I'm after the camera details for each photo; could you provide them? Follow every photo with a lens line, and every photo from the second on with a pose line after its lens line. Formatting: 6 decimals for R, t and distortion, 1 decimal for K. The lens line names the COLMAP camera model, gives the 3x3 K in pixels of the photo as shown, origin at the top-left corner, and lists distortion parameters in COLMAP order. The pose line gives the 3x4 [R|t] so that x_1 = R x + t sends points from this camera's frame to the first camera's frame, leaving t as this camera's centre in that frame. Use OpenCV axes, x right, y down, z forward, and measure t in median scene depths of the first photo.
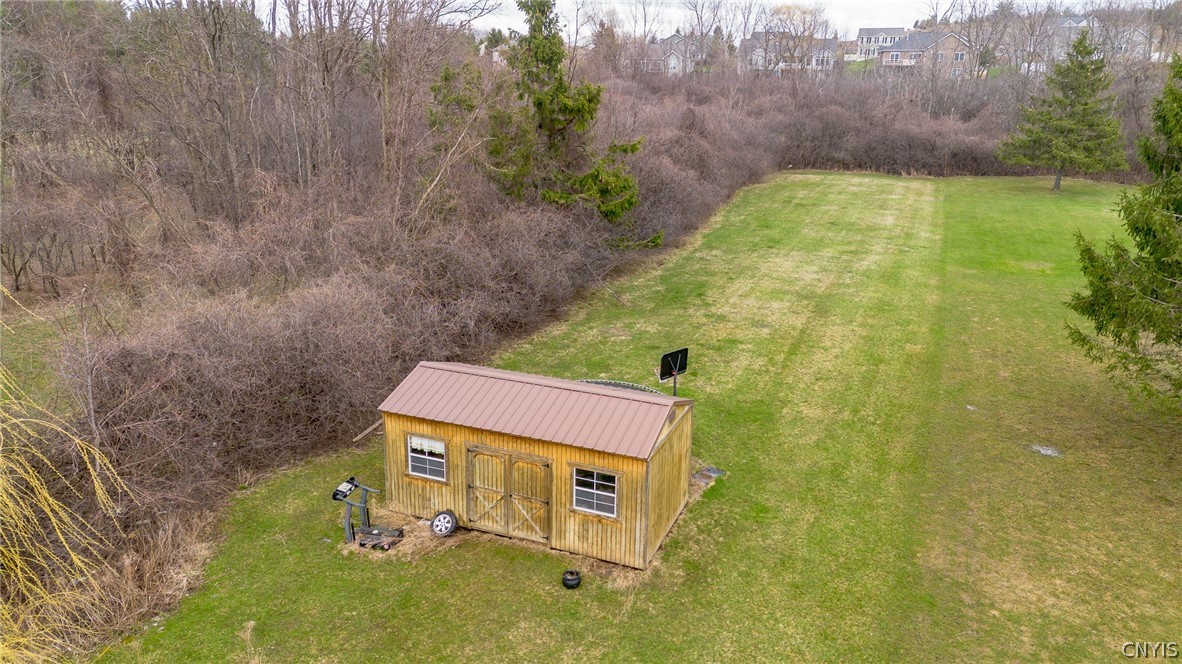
lens RADIAL K [[830.1, 0, 592.6], [0, 830.1, 331.2], [0, 0, 1]] dist [0.071565, -0.038387]
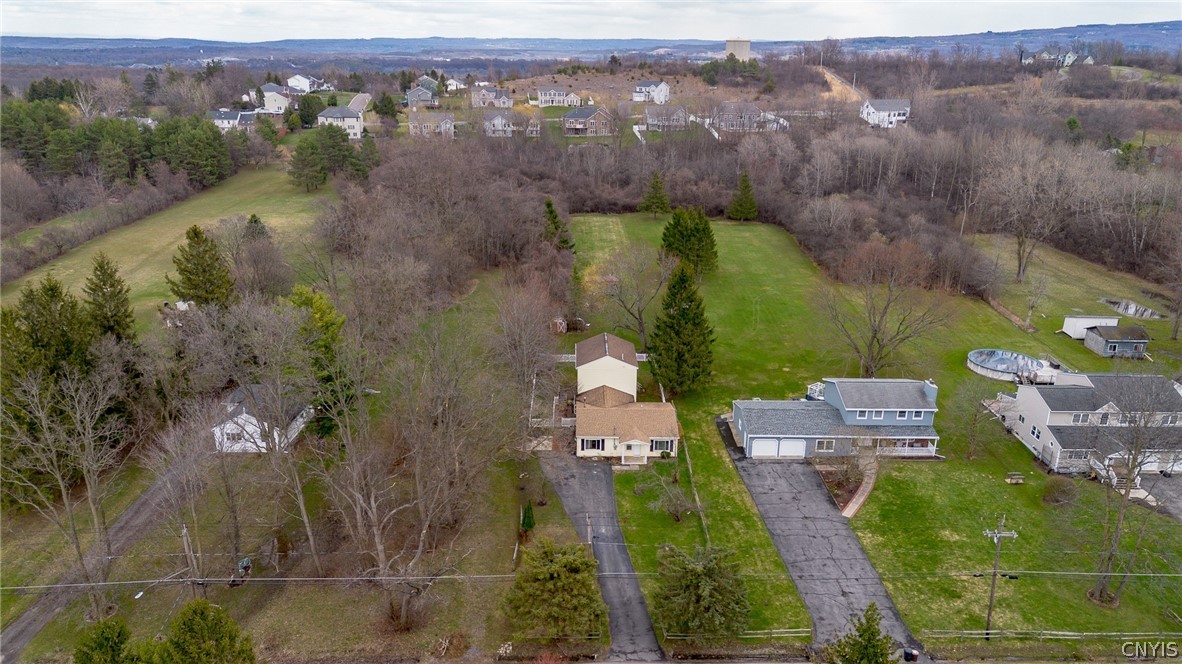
lens RADIAL K [[830.1, 0, 593.4], [0, 830.1, 341.0], [0, 0, 1]] dist [0.071565, -0.038387]
pose [[0.911977, -0.140523, 0.385423, -1.401741], [0.118845, 0.989714, 0.079637, 0.013483], [-0.392650, -0.026822, 0.919297, -2.695281]]
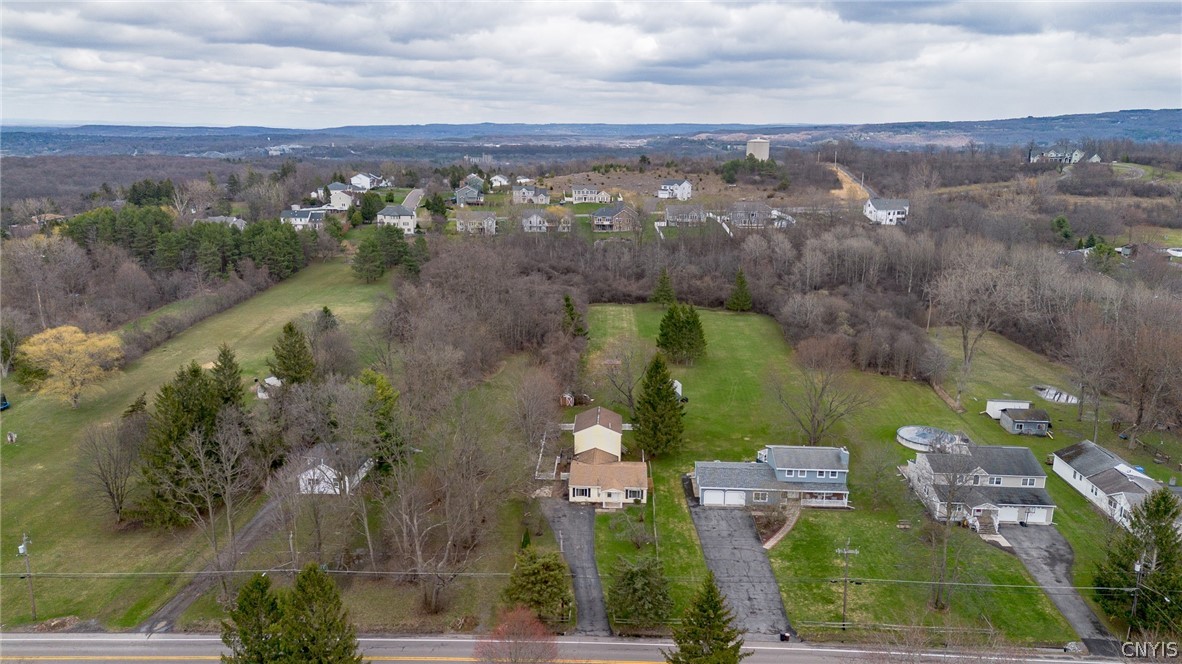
lens RADIAL K [[830.1, 0, 592.9], [0, 830.1, 339.7], [0, 0, 1]] dist [0.071565, -0.038387]
pose [[0.932457, -0.095379, 0.348462, -1.506880], [0.108159, 0.993982, -0.017360, -0.010643], [-0.344710, 0.053877, 0.937162, -3.393353]]
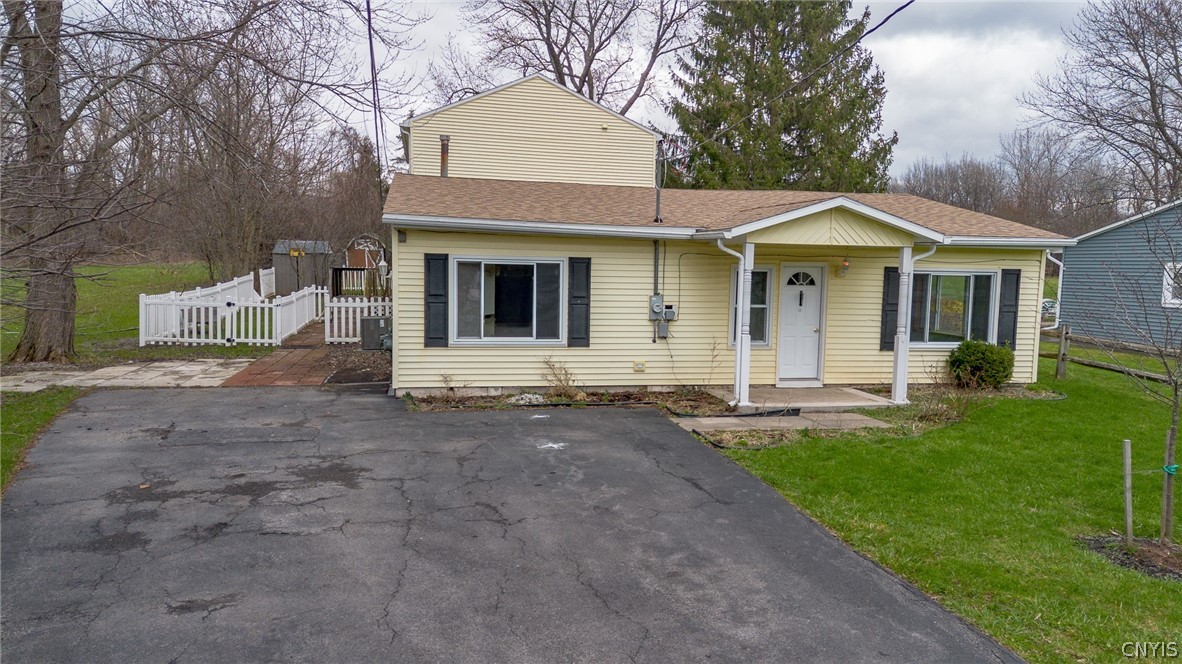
lens RADIAL K [[830.1, 0, 591.9], [0, 830.1, 332.9], [0, 0, 1]] dist [0.071565, -0.038387]
pose [[0.823542, -0.044037, 0.565543, -0.771812], [0.156989, 0.975735, -0.152630, 0.502536], [-0.545099, 0.214481, 0.810472, -1.018316]]
